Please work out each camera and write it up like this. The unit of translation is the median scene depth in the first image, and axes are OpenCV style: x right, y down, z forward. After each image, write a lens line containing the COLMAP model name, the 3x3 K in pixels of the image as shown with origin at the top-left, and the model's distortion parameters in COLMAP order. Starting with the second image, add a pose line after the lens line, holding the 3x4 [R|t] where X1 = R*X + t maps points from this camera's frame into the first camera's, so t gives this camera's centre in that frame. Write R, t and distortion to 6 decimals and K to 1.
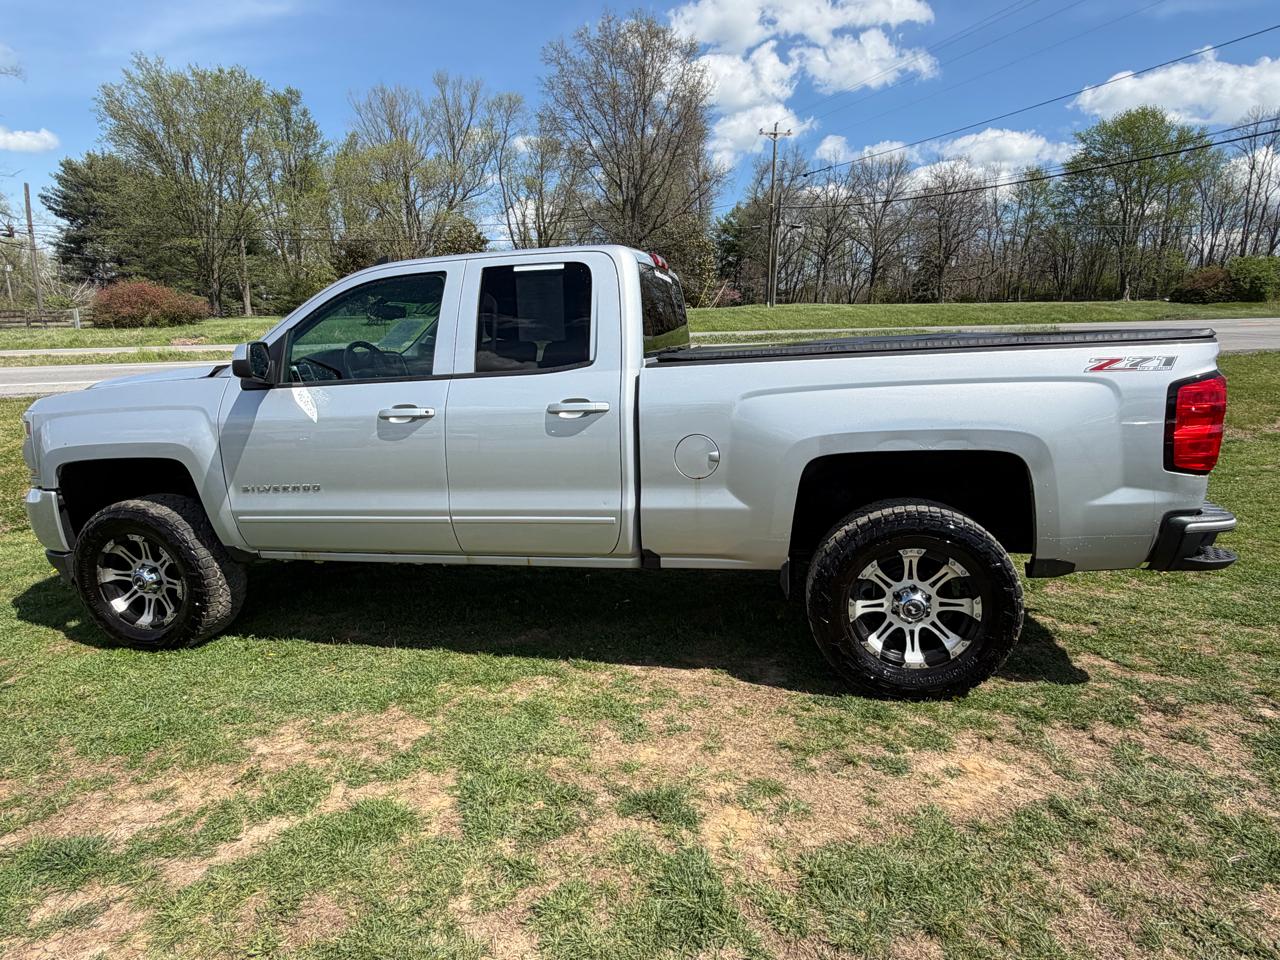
lens RADIAL K [[719.0, 0, 635.3], [0, 719.0, 471.4], [0, 0, 1]] dist [-0.000026, -0.001625]
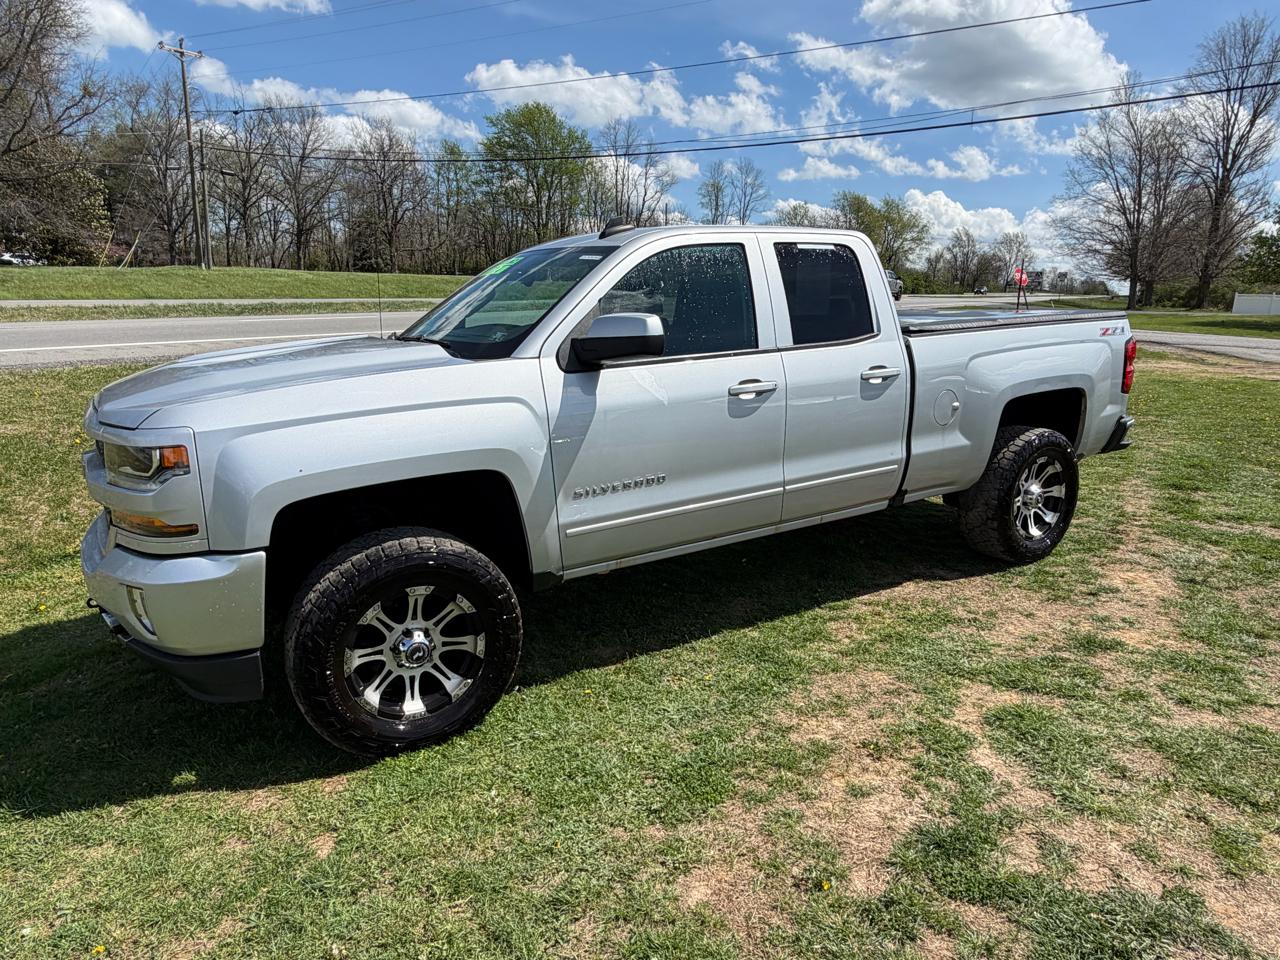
lens RADIAL K [[792.4, 0, 637.6], [0, 792.4, 476.0], [0, 0, 1]] dist [-0.002305, 0.003384]
pose [[0.734244, -0.129629, 0.666394, -1.063743], [0.114054, 0.991203, 0.067144, -0.048019], [-0.669236, 0.026704, 0.742570, 0.280850]]
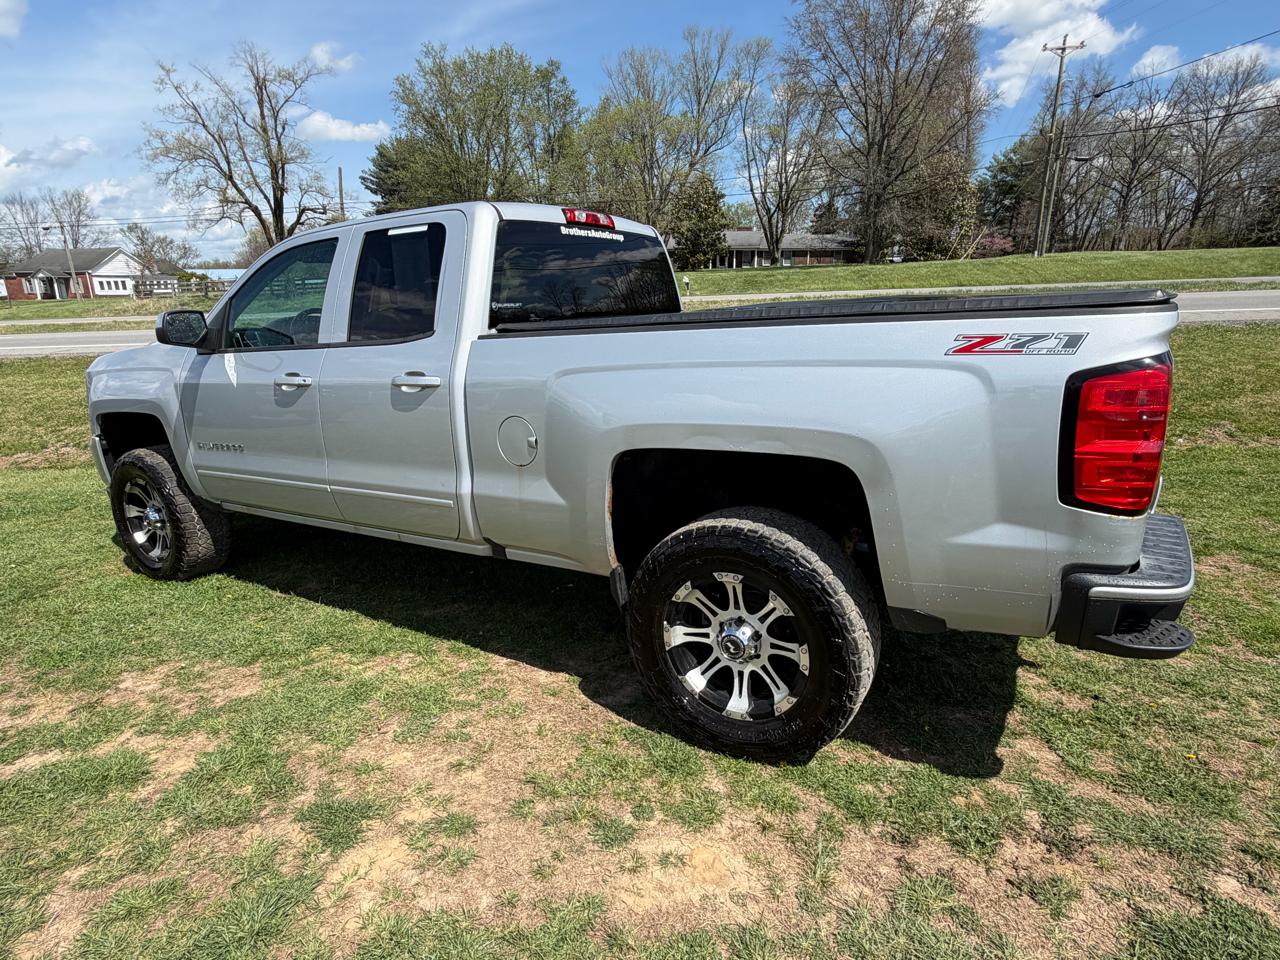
lens RADIAL K [[719.0, 0, 637.8], [0, 719.0, 473.0], [0, 0, 1]] dist [-0.000026, -0.001625]
pose [[0.942928, 0.071168, -0.325304, 0.438654], [-0.051752, 0.996344, 0.067967, -0.041851], [0.328951, -0.047252, 0.943164, 0.177384]]
